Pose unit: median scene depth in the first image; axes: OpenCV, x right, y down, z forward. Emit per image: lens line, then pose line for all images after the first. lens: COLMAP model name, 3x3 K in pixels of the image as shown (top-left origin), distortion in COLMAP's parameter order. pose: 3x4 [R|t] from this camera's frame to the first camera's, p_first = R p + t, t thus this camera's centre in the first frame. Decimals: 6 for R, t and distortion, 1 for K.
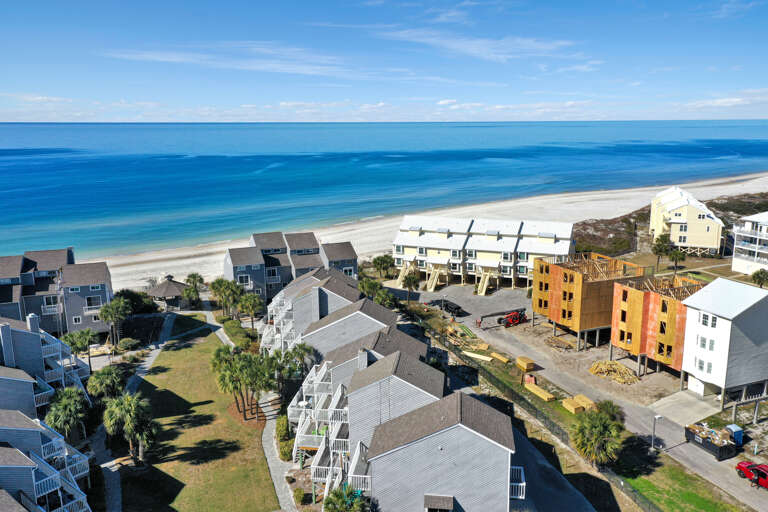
lens RADIAL K [[600.9, 0, 384.0], [0, 600.9, 256.0], [0, 0, 1]] dist [0.009247, 0.004500]
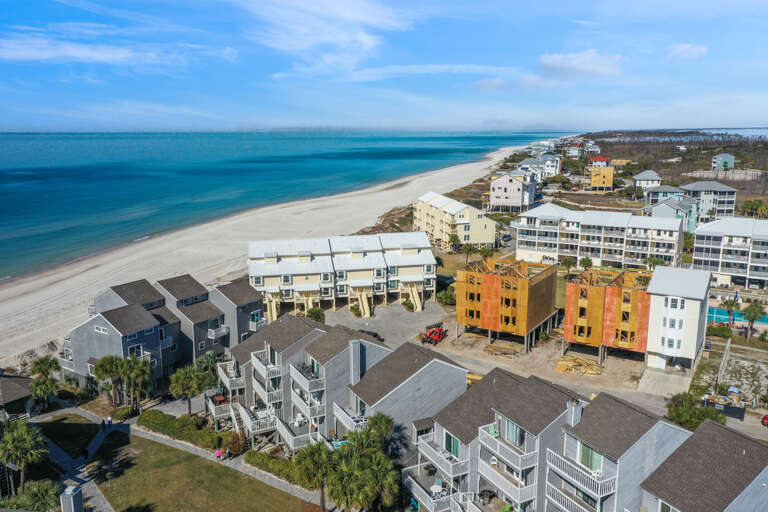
lens RADIAL K [[600.9, 0, 384.0], [0, 600.9, 256.0], [0, 0, 1]] dist [0.009247, 0.004500]
pose [[0.827339, -0.114353, 0.549940, -0.355393], [0.124770, 0.992012, 0.018572, -0.048311], [-0.547671, 0.053251, 0.834998, 0.217637]]
